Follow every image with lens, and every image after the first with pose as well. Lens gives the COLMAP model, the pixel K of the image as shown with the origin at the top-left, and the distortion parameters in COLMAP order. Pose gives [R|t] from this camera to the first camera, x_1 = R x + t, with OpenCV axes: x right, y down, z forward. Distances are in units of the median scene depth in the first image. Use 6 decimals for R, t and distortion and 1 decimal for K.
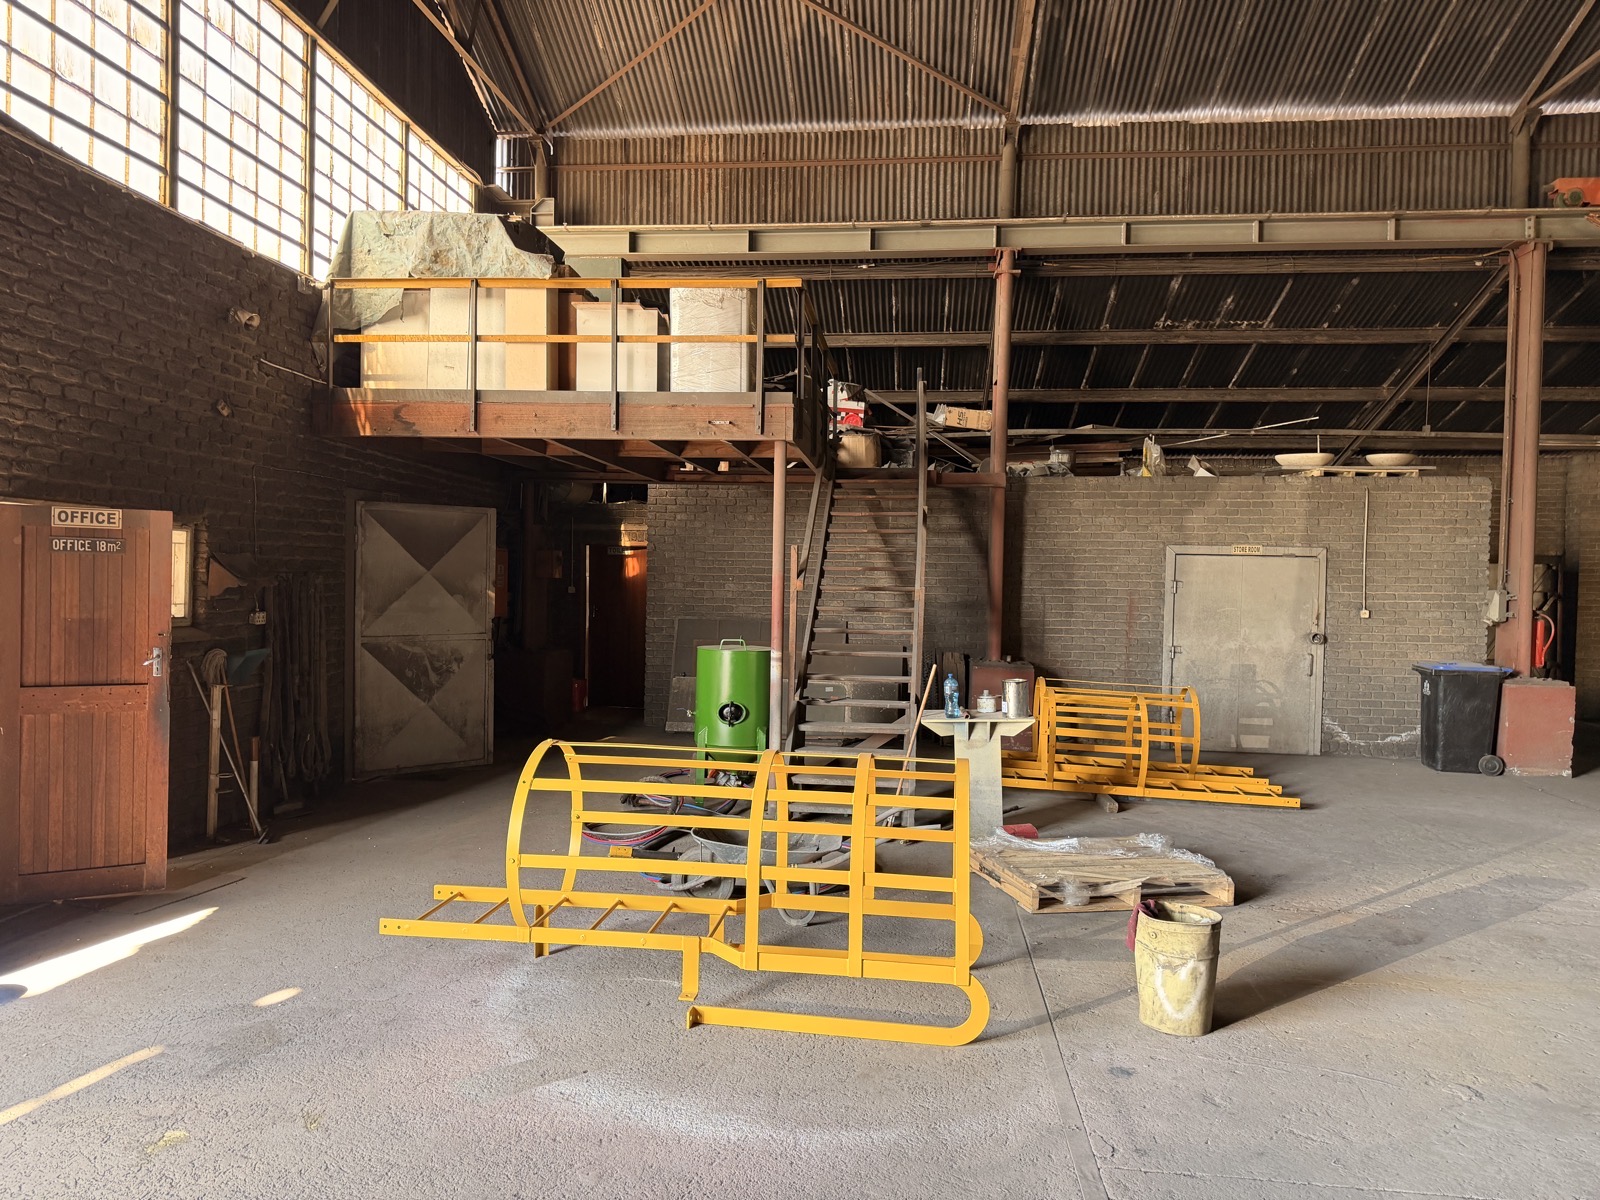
lens RADIAL K [[1112.2, 0, 840.8], [0, 1112.2, 598.0], [0, 0, 1]] dist [0.115262, -0.179898]
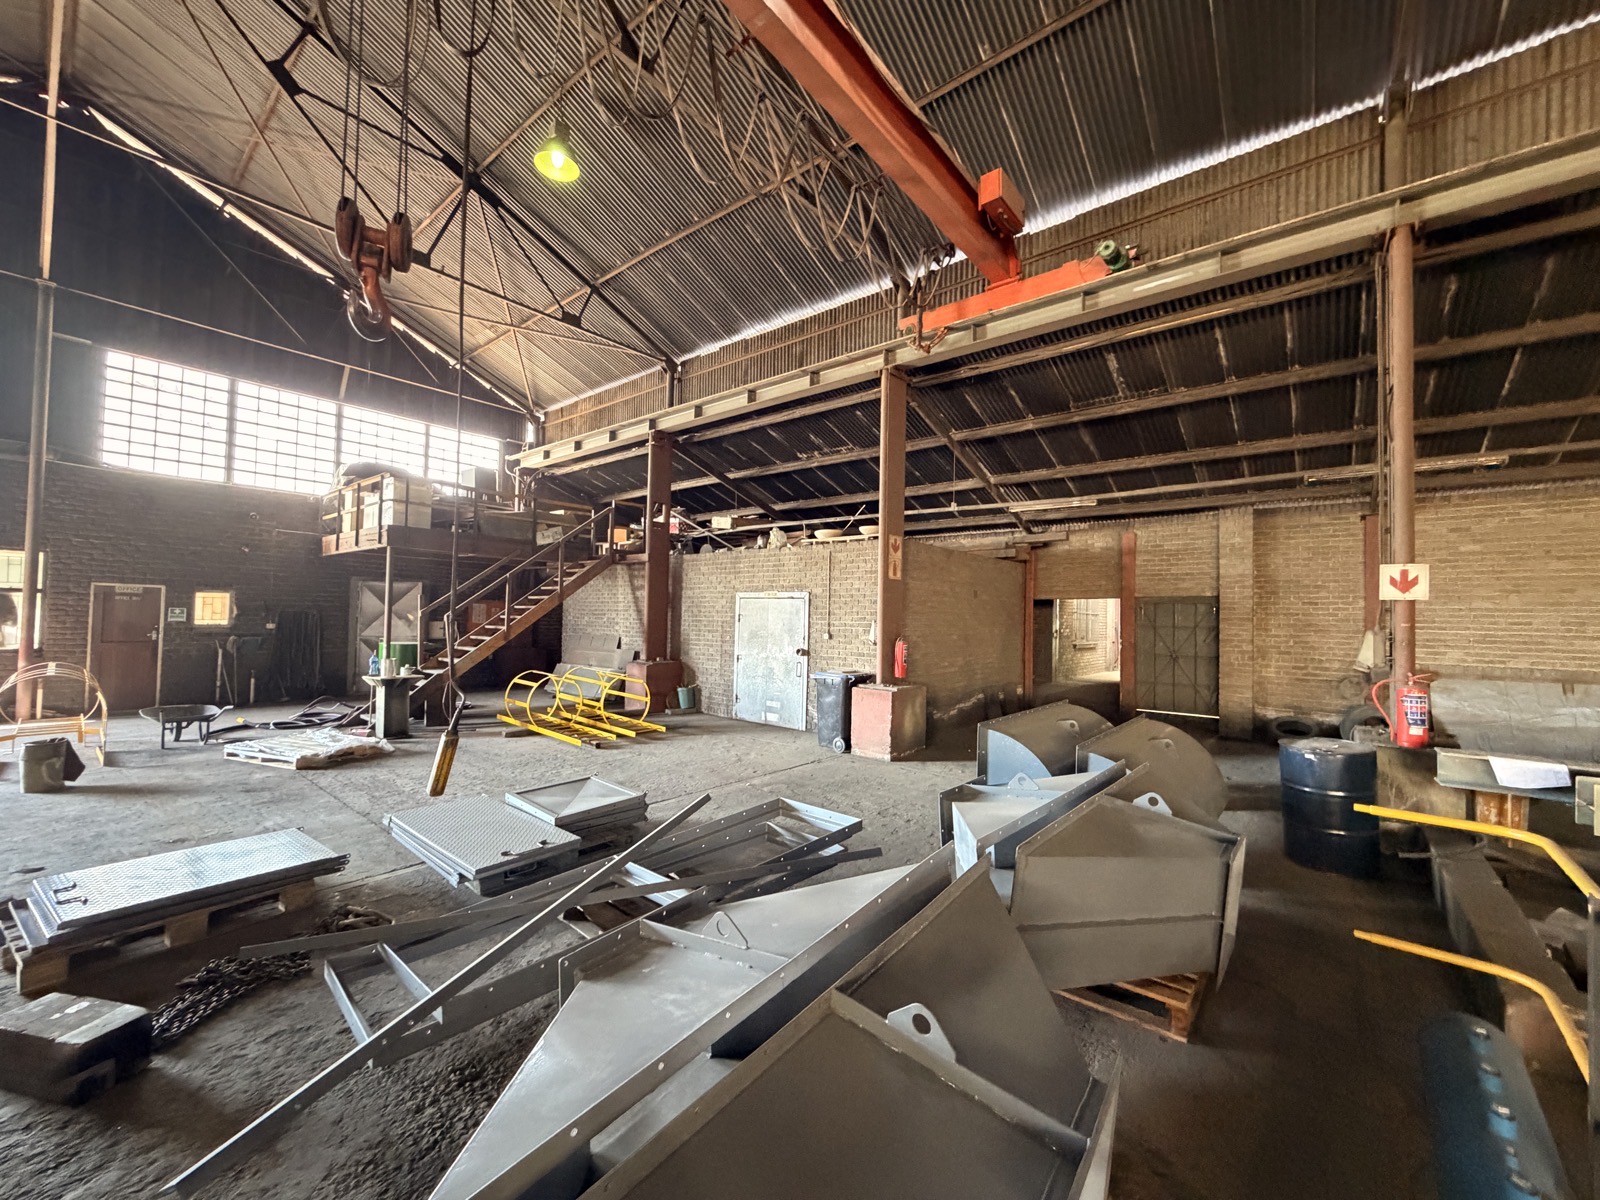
lens RADIAL K [[636.4, 0, 794.9], [0, 636.4, 601.1], [0, 0, 1]] dist [-0.000381, -0.000019]
pose [[0.834311, -0.014651, -0.551099, 0.879899], [-0.014259, 0.998739, -0.048137, 0.009017], [0.551109, 0.048019, 0.833050, 0.278916]]
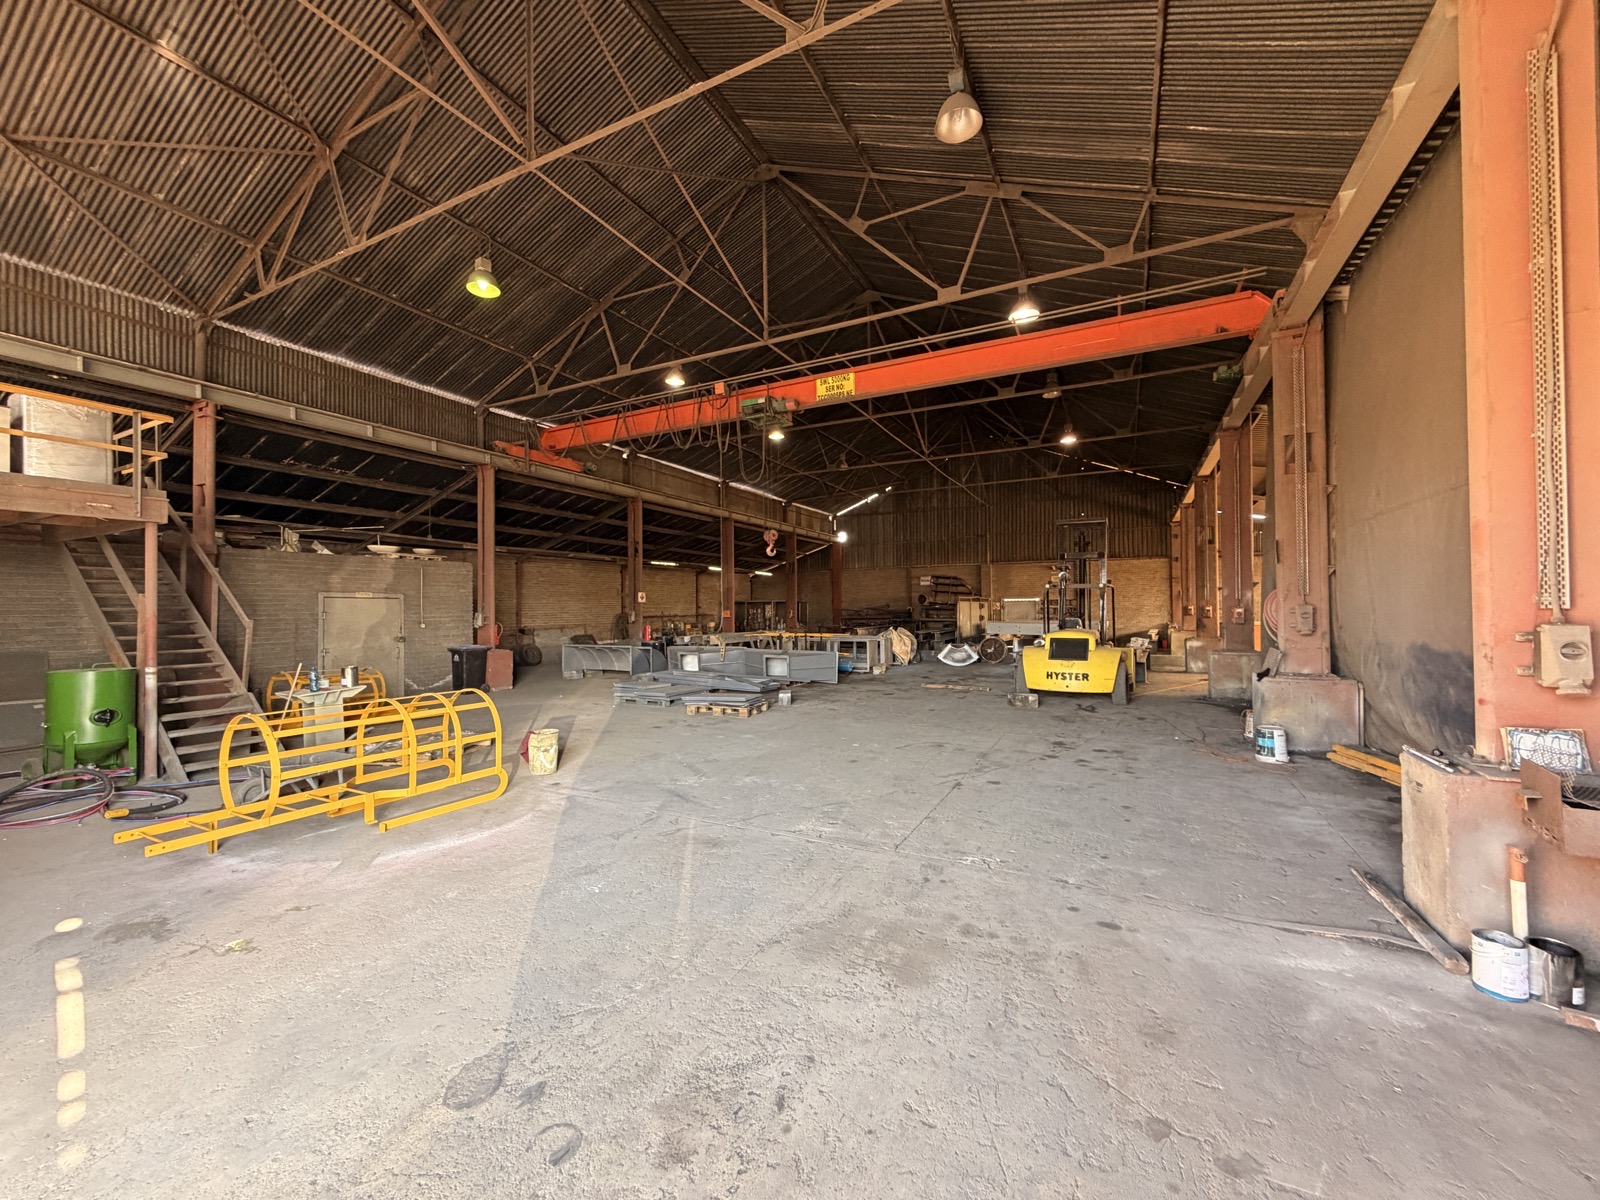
lens RADIAL K [[636.4, 0, 794.9], [0, 636.4, 601.1], [0, 0, 1]] dist [-0.000381, -0.000019]
pose [[0.357052, -0.009241, 0.934039, -0.380060], [0.031483, 0.999502, -0.002146, -0.007554], [-0.933554, 0.030172, 0.357165, -0.056593]]
